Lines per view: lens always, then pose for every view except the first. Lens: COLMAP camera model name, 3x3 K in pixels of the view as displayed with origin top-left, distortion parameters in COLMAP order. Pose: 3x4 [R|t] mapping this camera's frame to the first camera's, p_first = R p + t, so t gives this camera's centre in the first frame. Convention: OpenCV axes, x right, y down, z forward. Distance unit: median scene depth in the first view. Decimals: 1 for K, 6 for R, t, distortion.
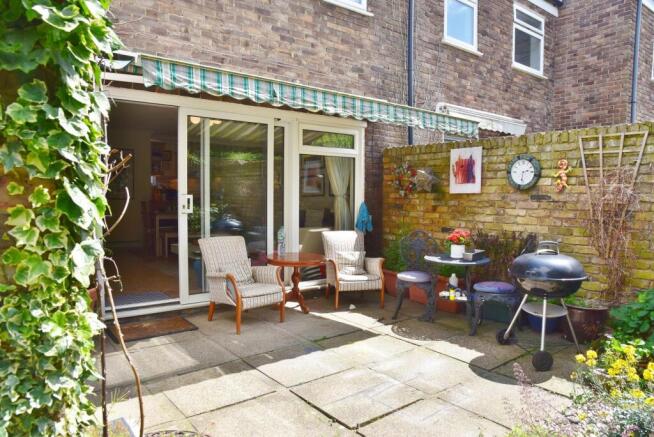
lens RADIAL K [[447.5, 0, 326.6], [0, 447.5, 219.4], [0, 0, 1]] dist [-0.076740, 0.001252]
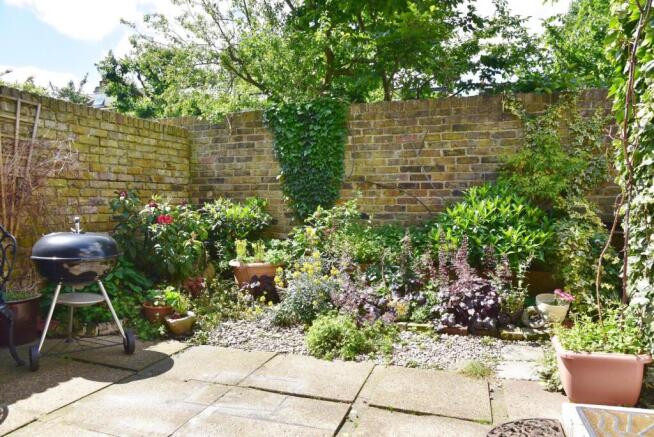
lens RADIAL K [[447.5, 0, 323.8], [0, 447.5, 219.3], [0, 0, 1]] dist [-0.076740, 0.001252]
pose [[-0.576208, -0.034444, 0.816577, -0.527443], [0.027427, 0.997734, 0.061438, 0.012172], [-0.816843, 0.057797, -0.573958, 1.227223]]
